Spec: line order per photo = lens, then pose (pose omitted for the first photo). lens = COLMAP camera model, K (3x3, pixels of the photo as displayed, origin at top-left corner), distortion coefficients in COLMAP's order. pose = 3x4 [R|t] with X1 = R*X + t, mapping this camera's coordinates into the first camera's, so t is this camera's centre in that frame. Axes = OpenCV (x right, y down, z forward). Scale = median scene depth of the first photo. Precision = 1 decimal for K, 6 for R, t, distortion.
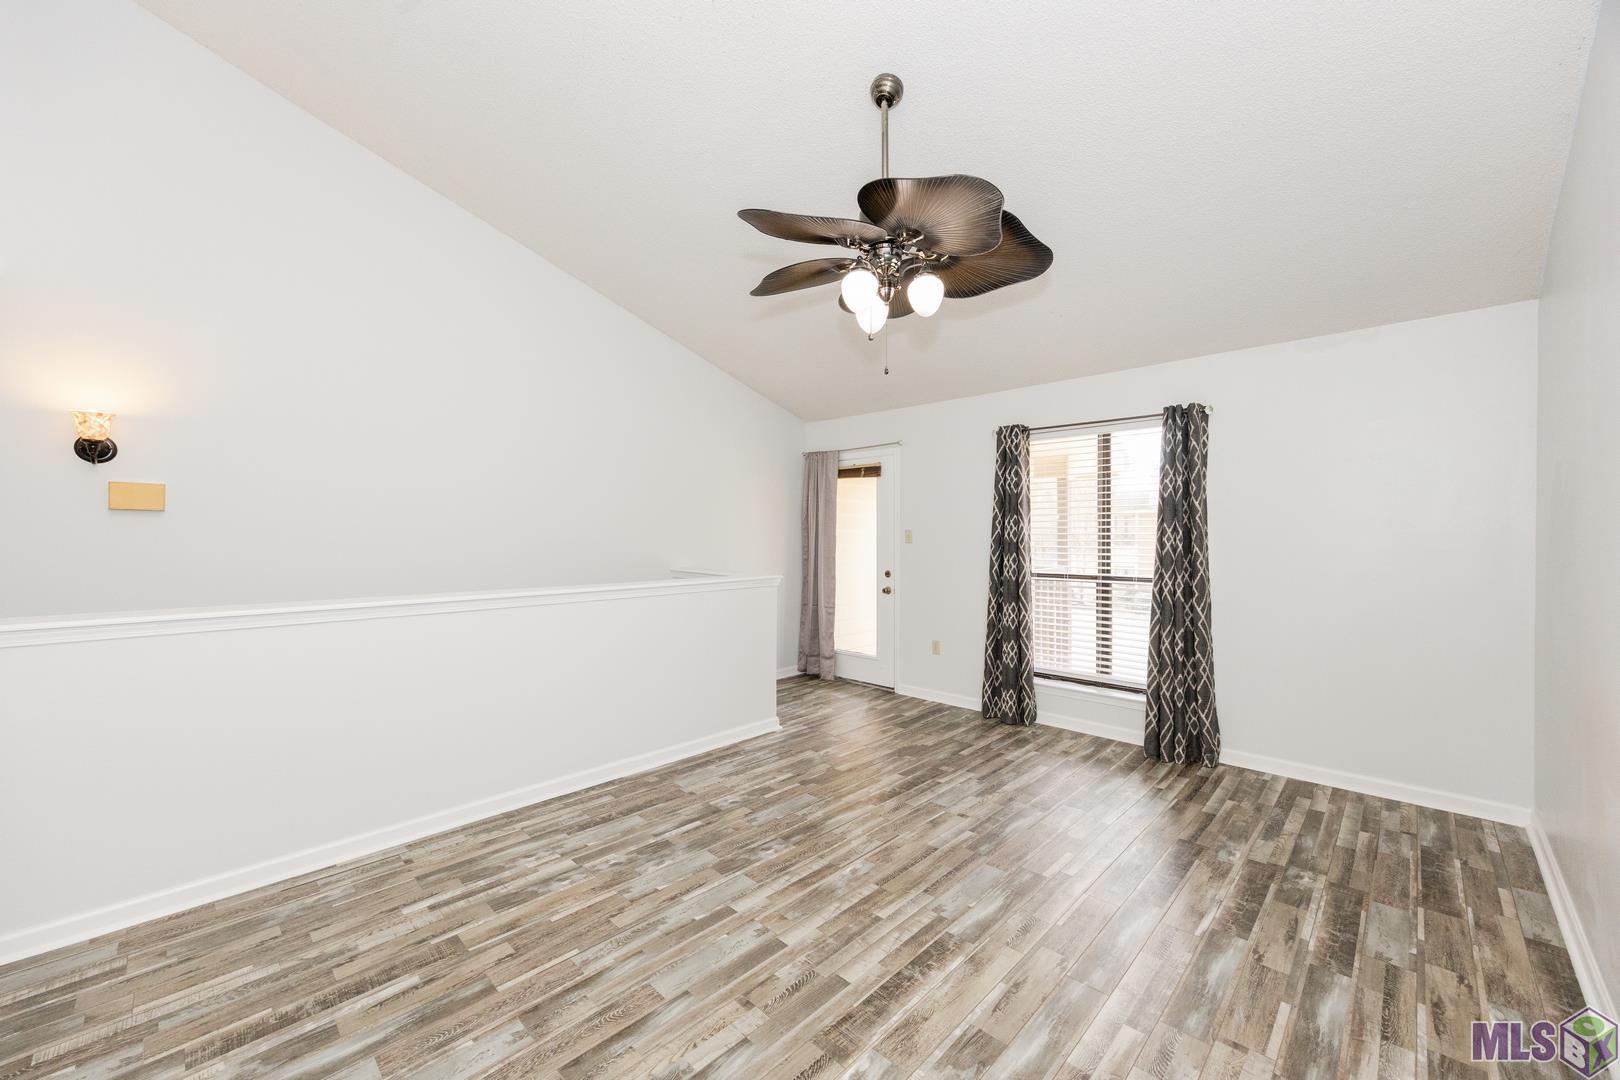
lens RADIAL K [[621.7, 0, 809.6], [0, 621.7, 543.5], [0, 0, 1]] dist [-0.007536, 0.000603]
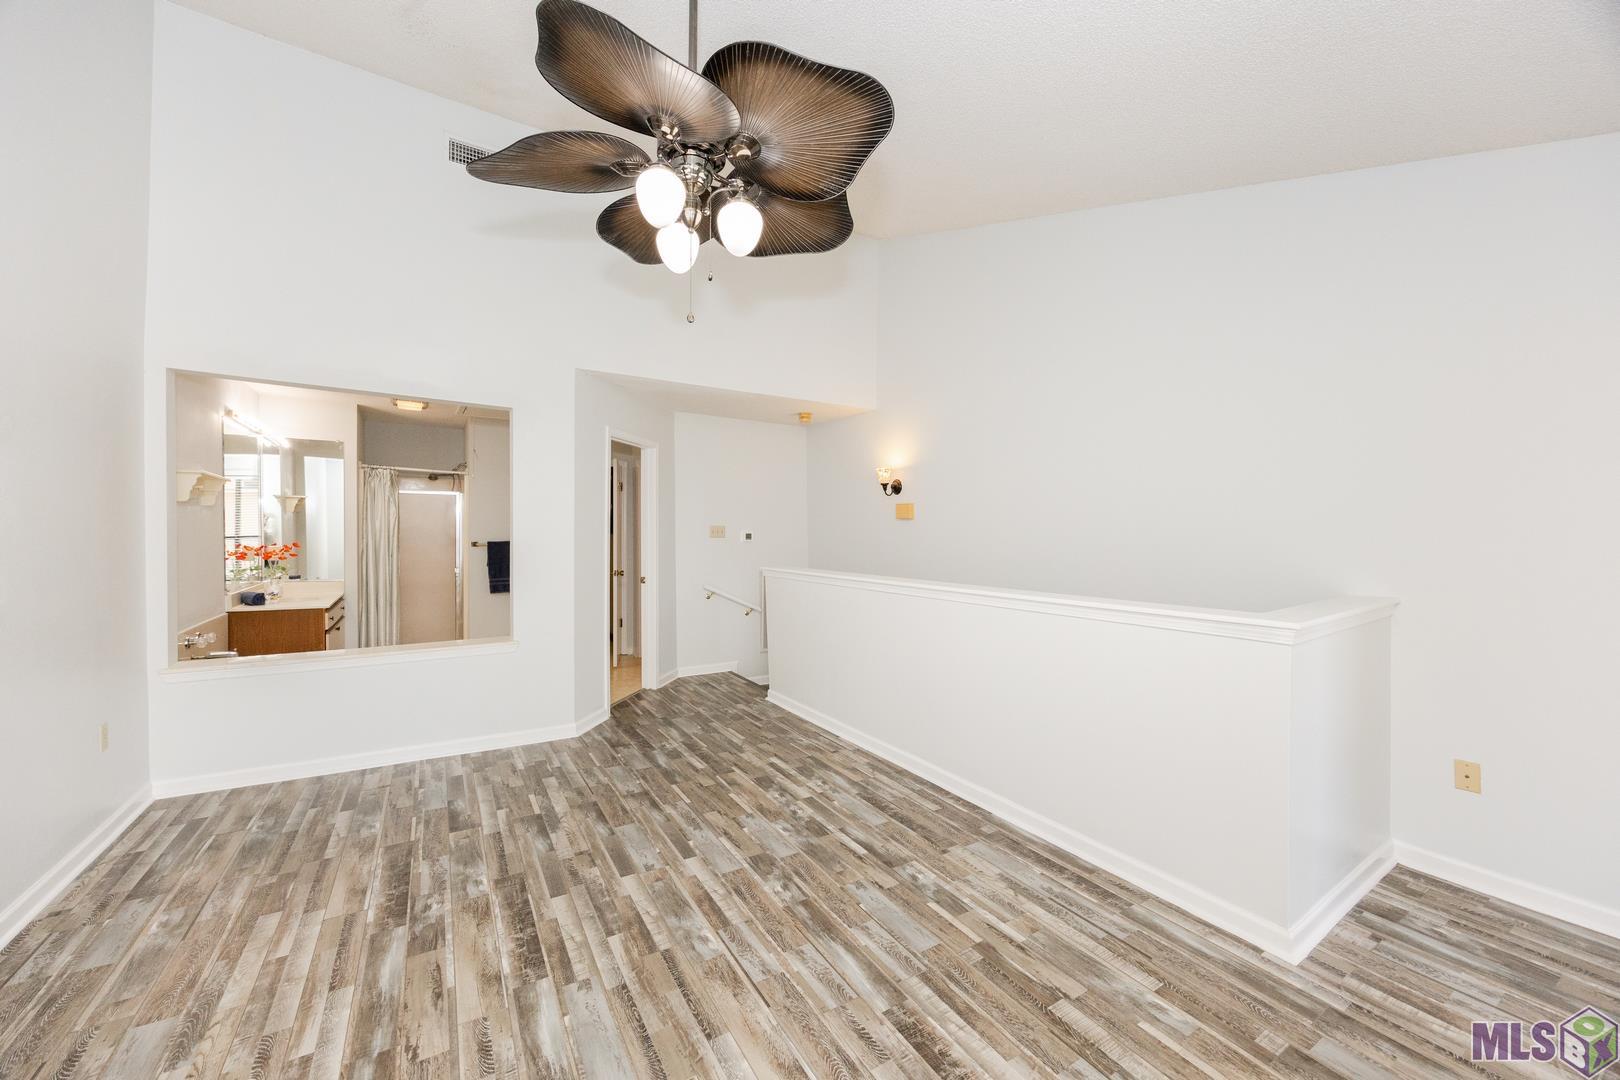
lens RADIAL K [[621.7, 0, 807.7], [0, 621.7, 536.1], [0, 0, 1]] dist [-0.007536, 0.000603]
pose [[-0.255317, 0.005424, -0.966842, 0.793984], [-0.017628, 0.999792, 0.010264, -0.021637], [0.966697, 0.019665, -0.255169, 1.269267]]
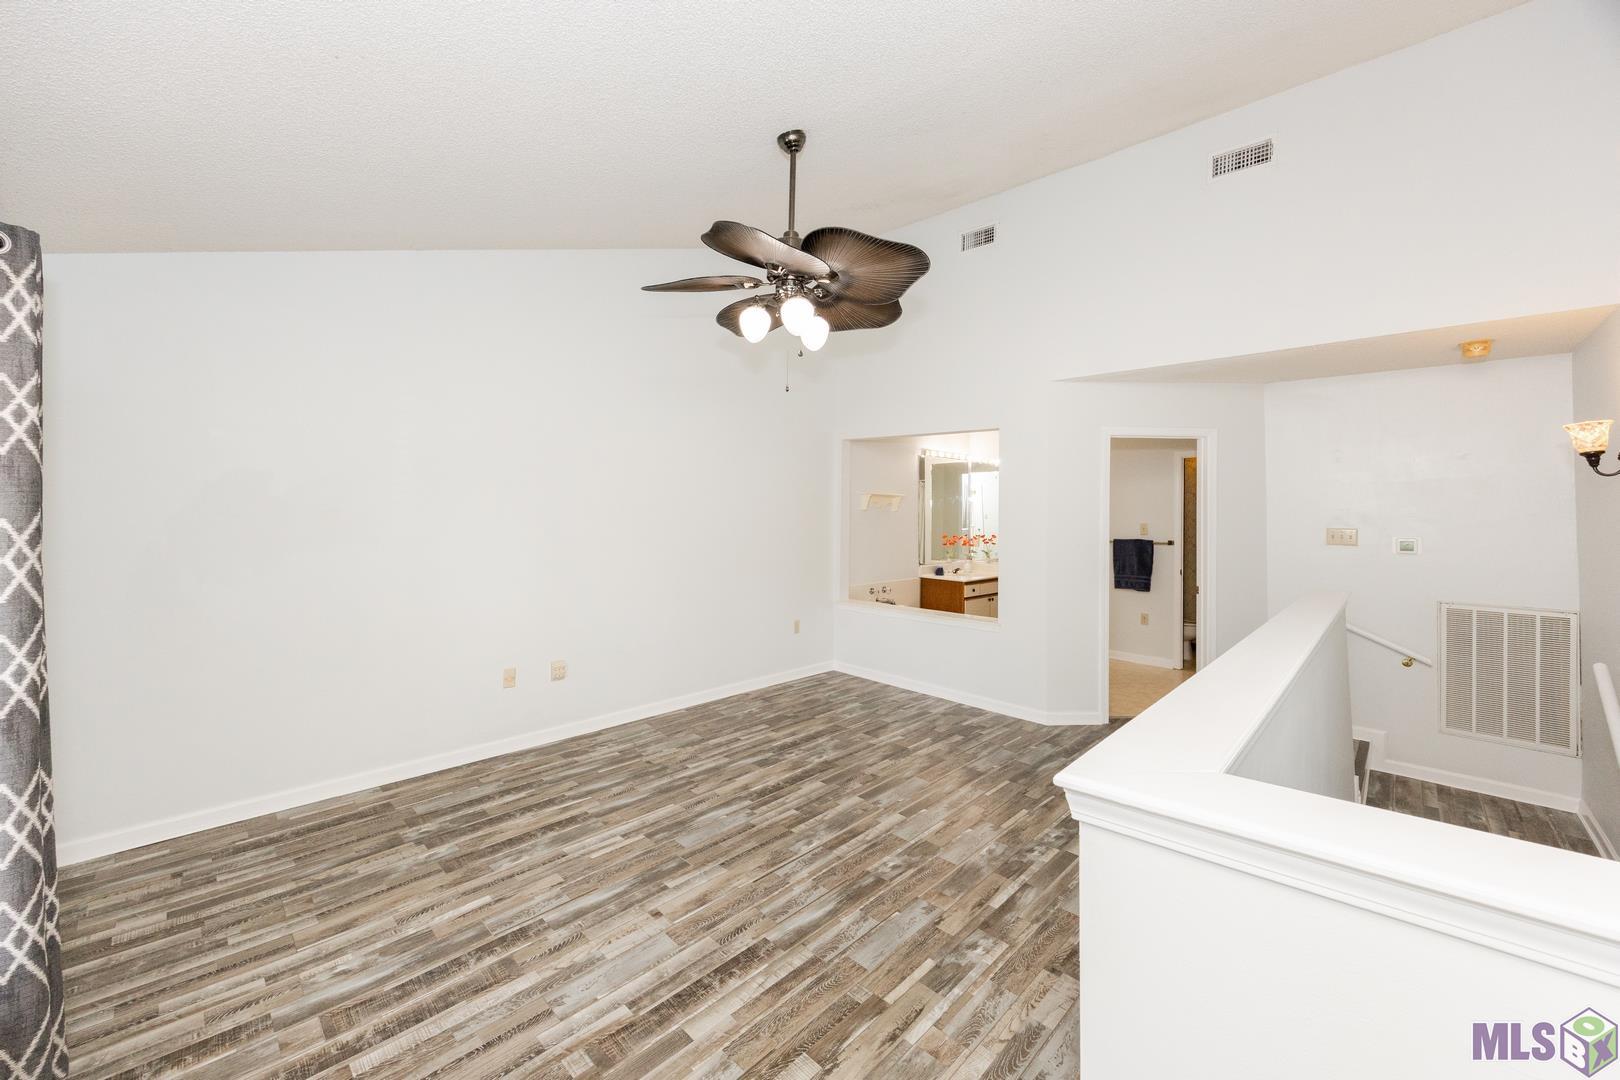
lens RADIAL K [[621.7, 0, 794.3], [0, 621.7, 523.2], [0, 0, 1]] dist [-0.007536, 0.000603]
pose [[-0.999597, -0.010532, 0.026367, 0.071256], [-0.009789, 0.999556, 0.028133, -0.073273], [-0.026651, 0.027863, -0.999256, 1.993565]]
